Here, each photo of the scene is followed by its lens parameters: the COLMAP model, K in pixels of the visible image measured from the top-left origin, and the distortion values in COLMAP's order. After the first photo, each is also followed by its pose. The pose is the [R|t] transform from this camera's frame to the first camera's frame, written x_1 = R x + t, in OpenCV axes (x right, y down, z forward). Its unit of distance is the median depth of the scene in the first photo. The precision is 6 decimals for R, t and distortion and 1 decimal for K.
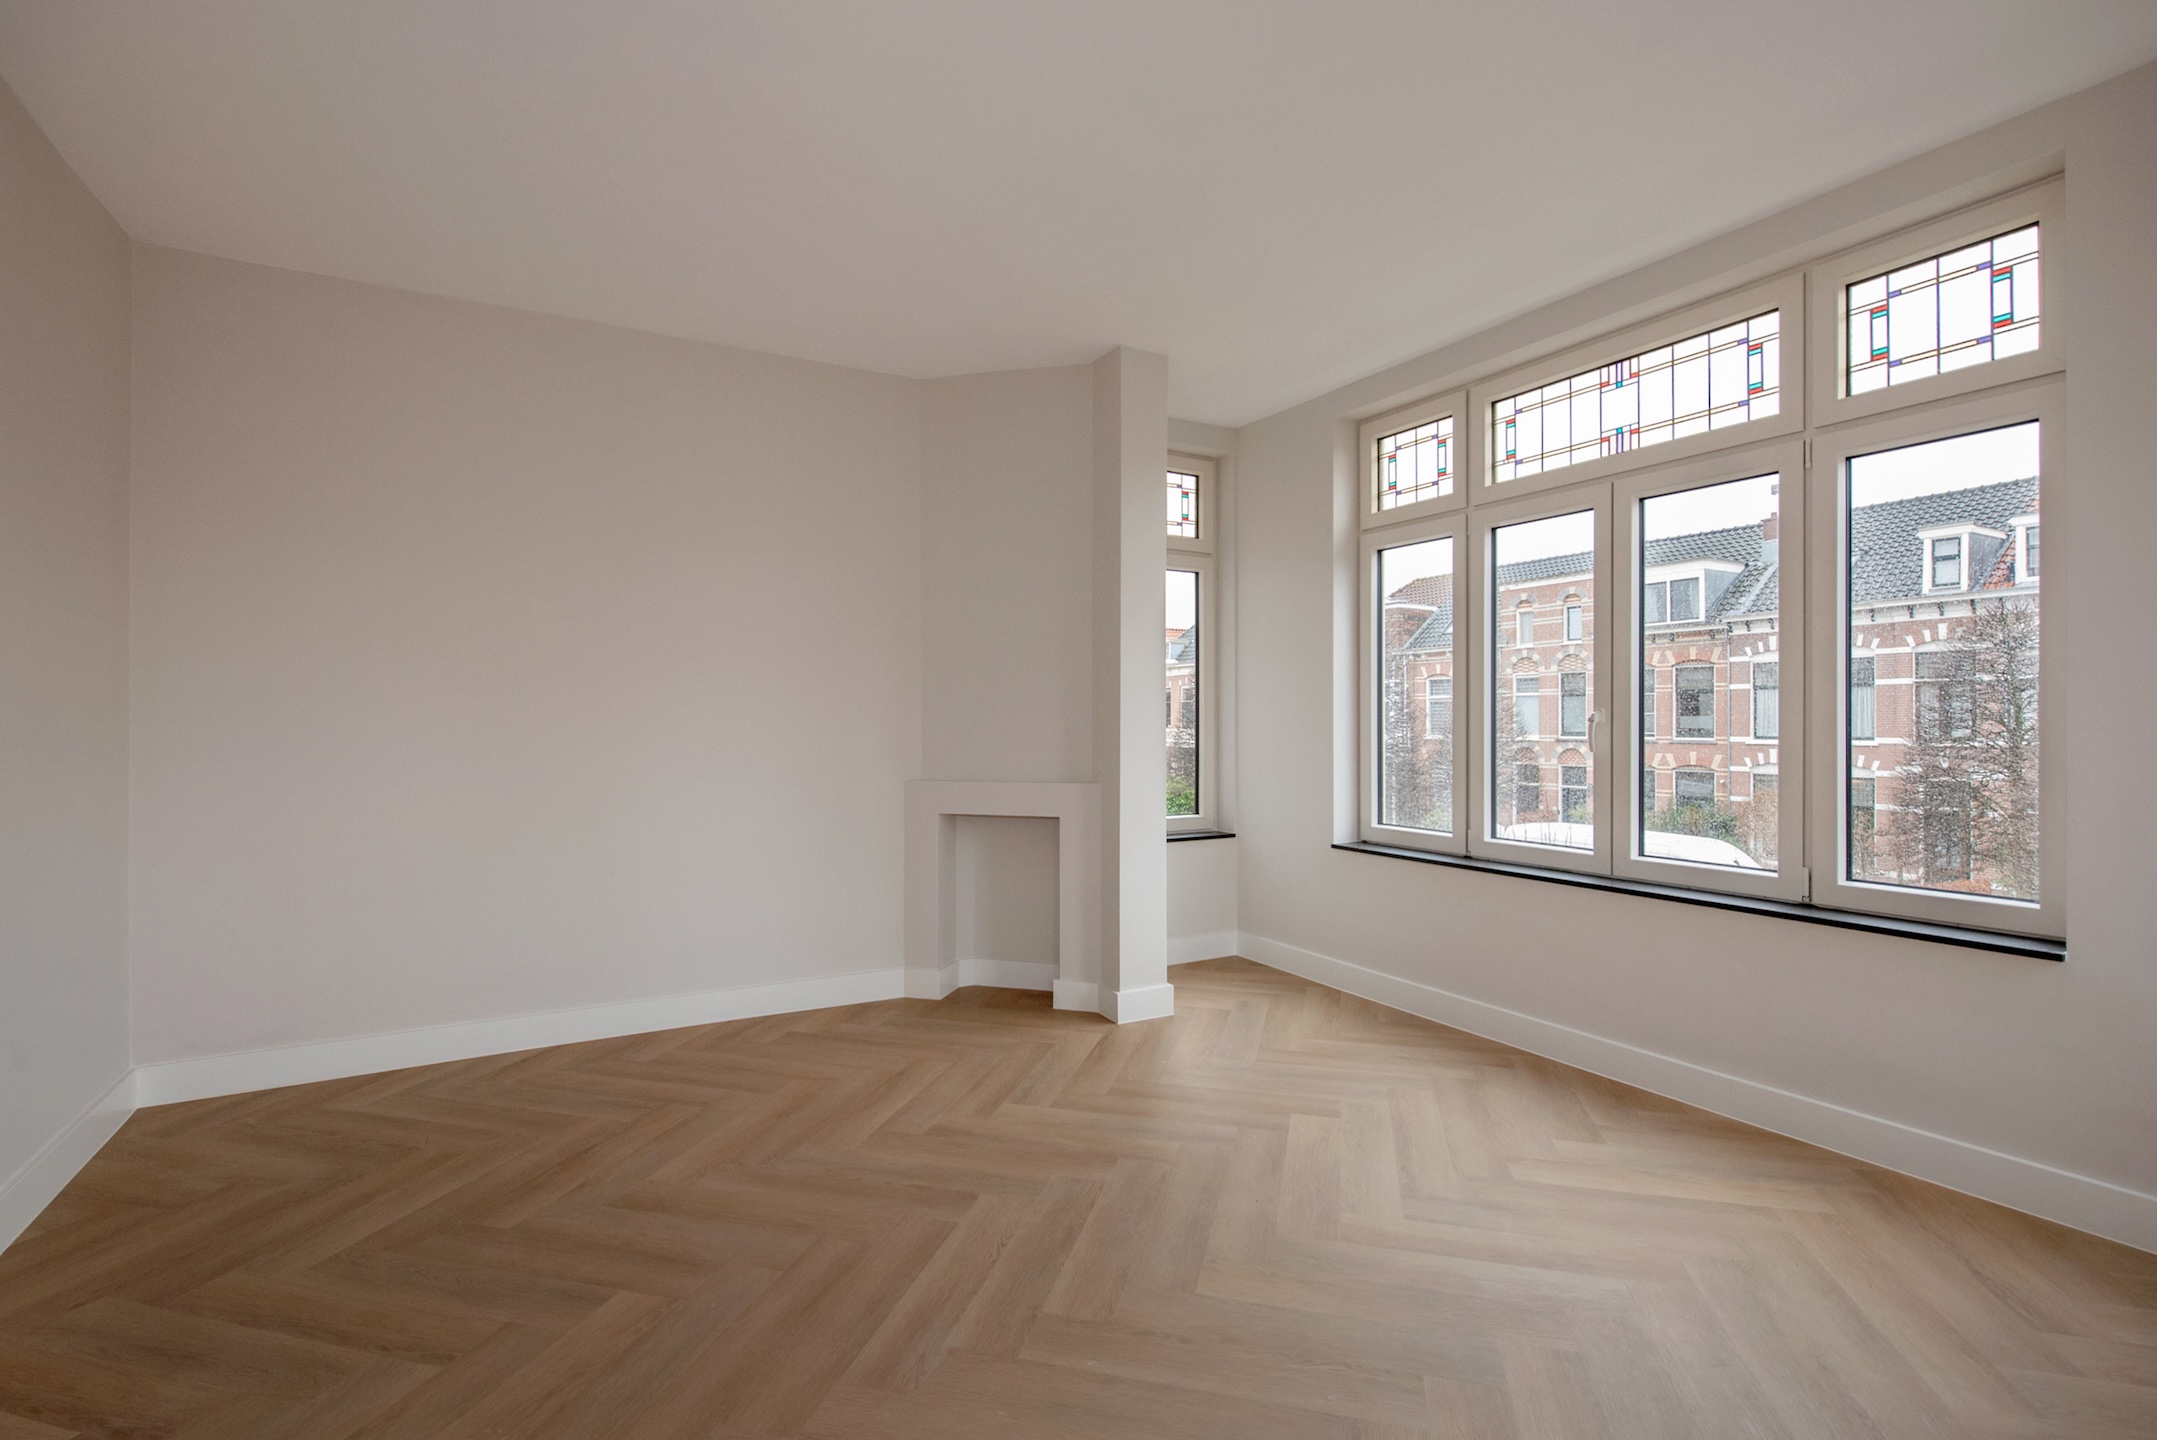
lens RADIAL K [[977.1, 0, 1056.2], [0, 977.1, 722.2], [0, 0, 1]] dist [-0.002181, -0.000254]
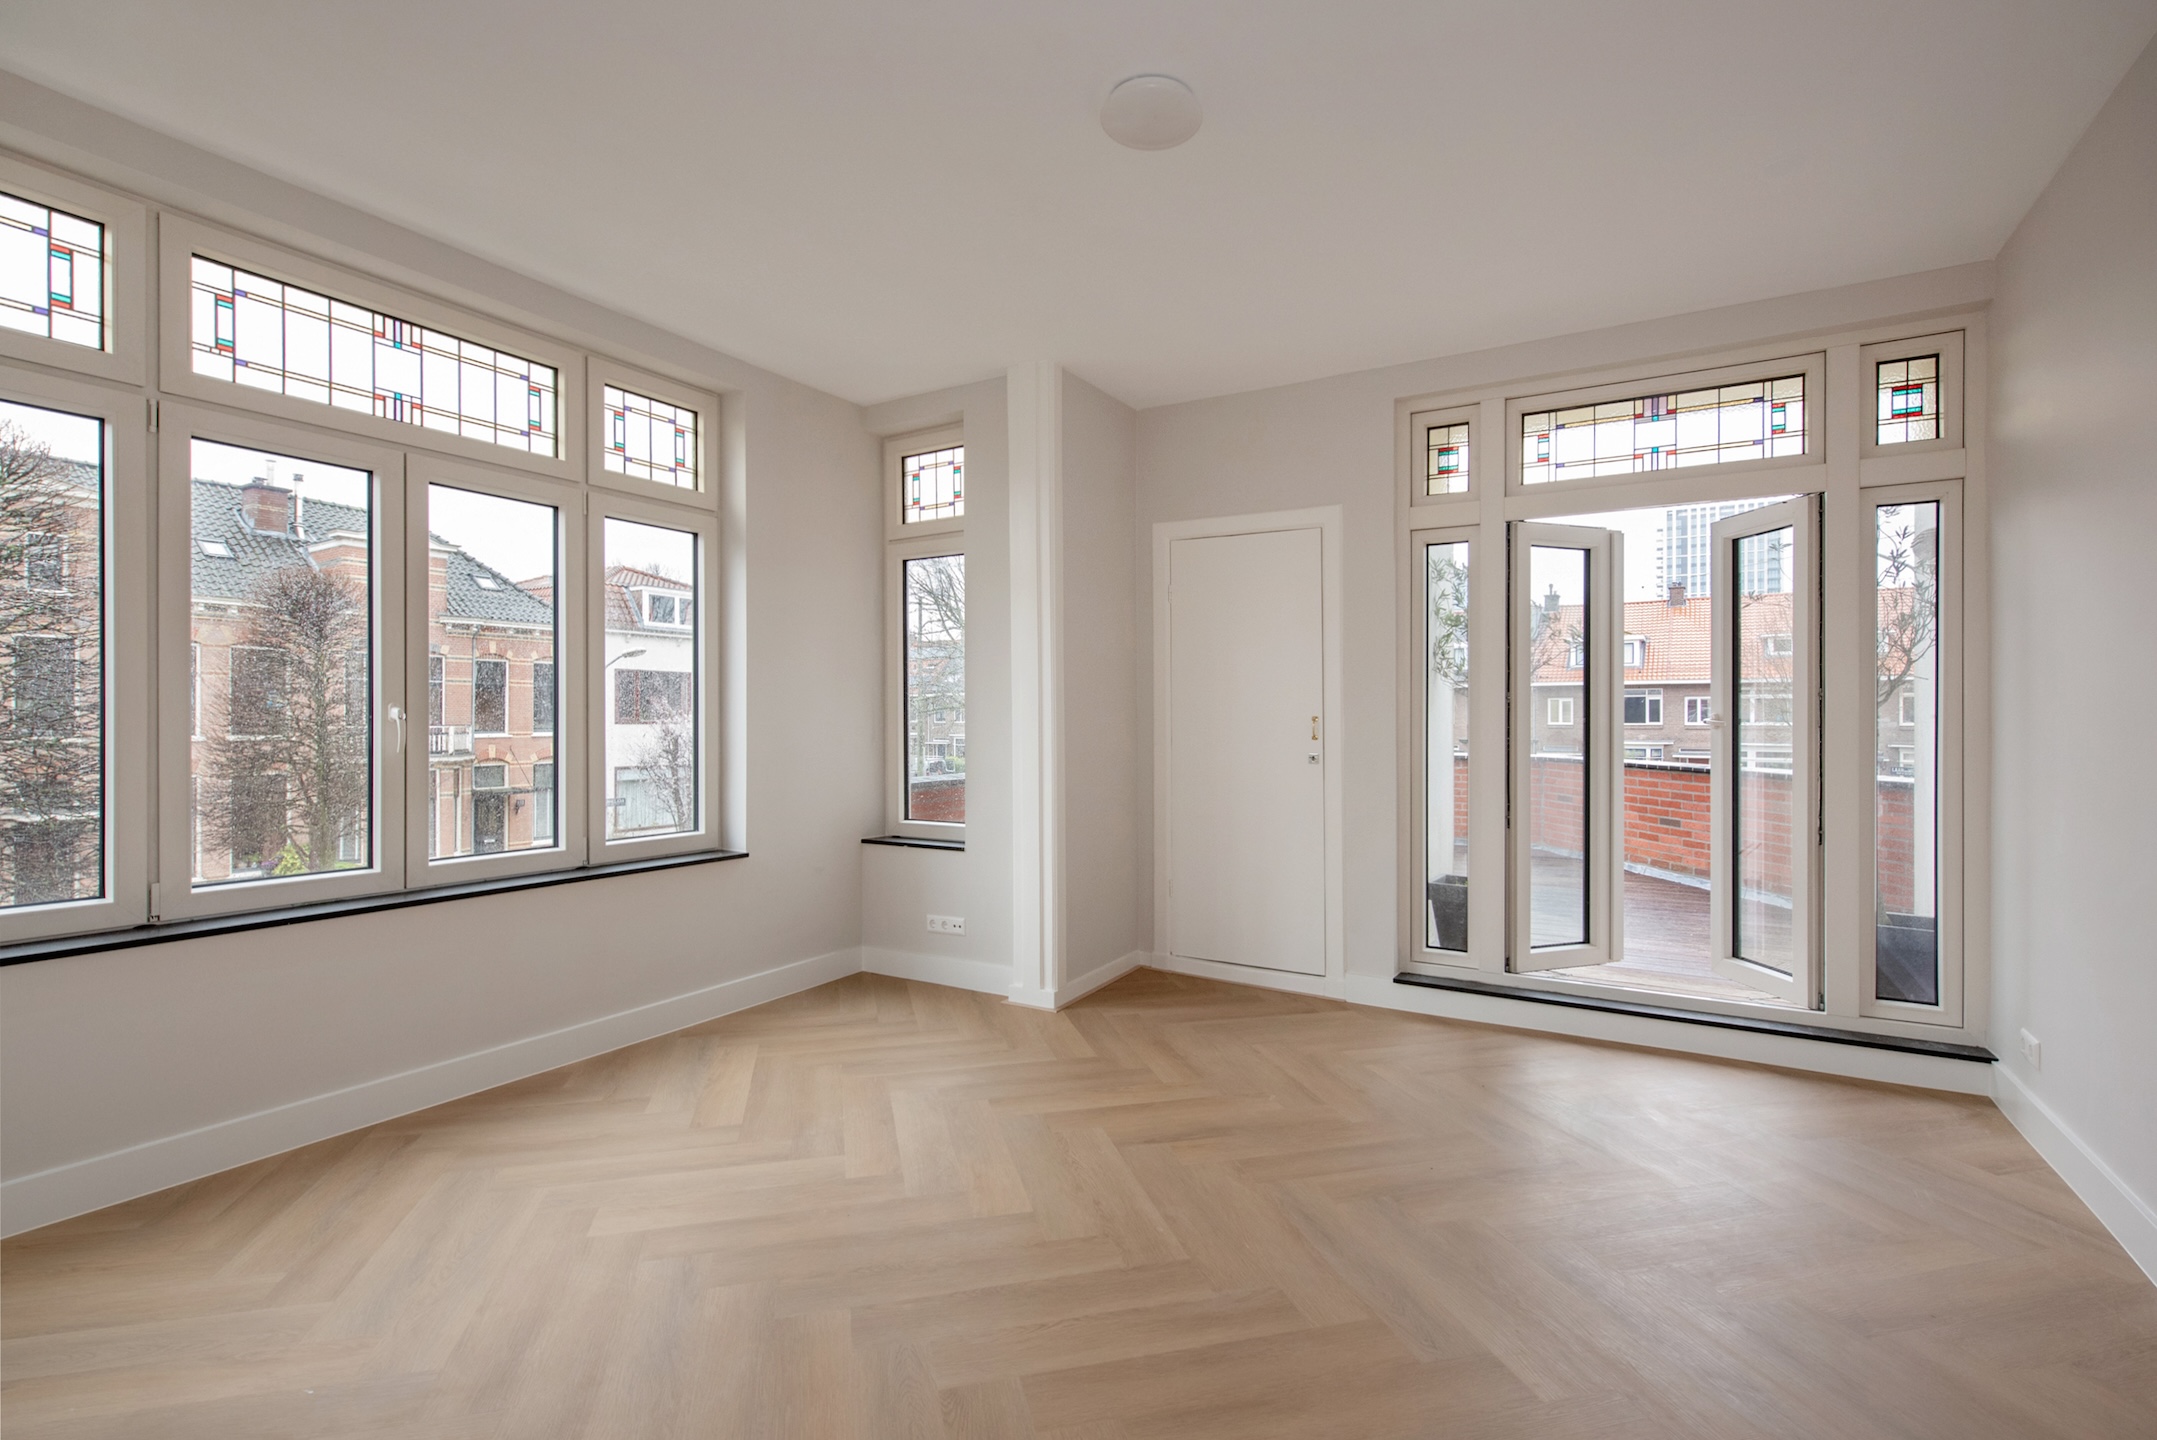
lens RADIAL K [[997.9, 0, 1088.2], [0, 997.9, 725.8], [0, 0, 1]] dist [0.000515, -0.000204]
pose [[-0.512042, -0.006378, 0.858937, -0.540274], [-0.002670, 0.999979, 0.005833, -0.001403], [-0.858956, 0.000693, -0.512048, 0.920184]]
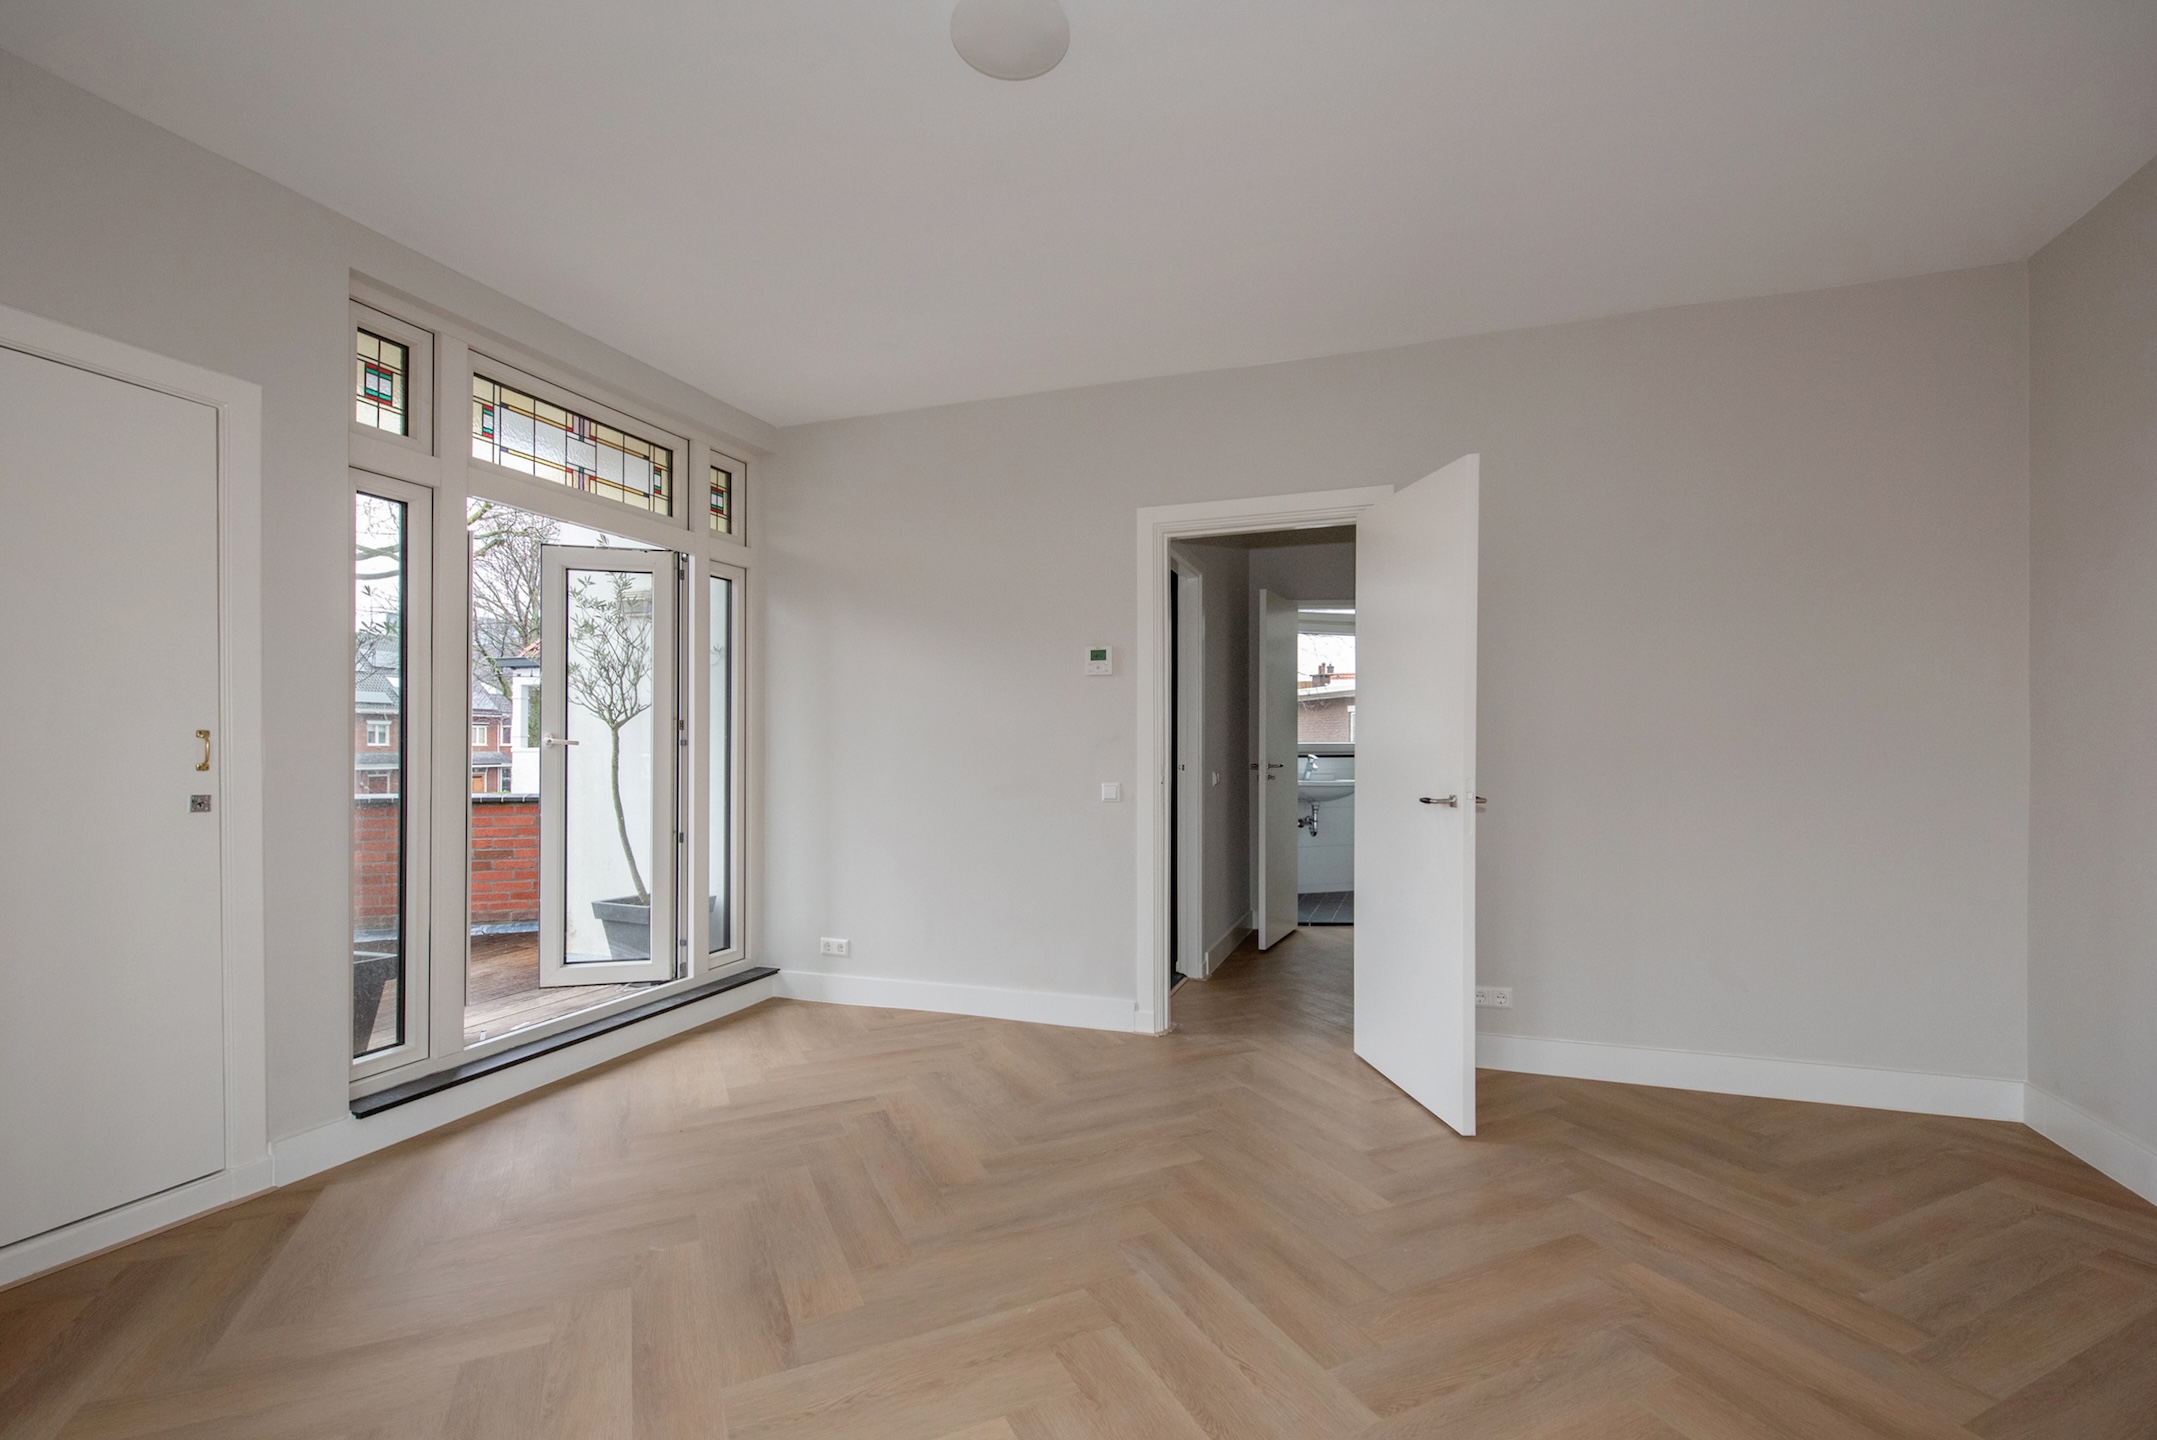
lens RADIAL K [[944.7, 0, 1104.4], [0, 944.7, 739.6], [0, 0, 1]] dist [-0.001442, -0.005414]
pose [[-0.736862, -0.003813, -0.676033, 0.370200], [0.002696, 0.999960, -0.008578, 0.008400], [0.676038, -0.008143, -0.736822, 0.979891]]
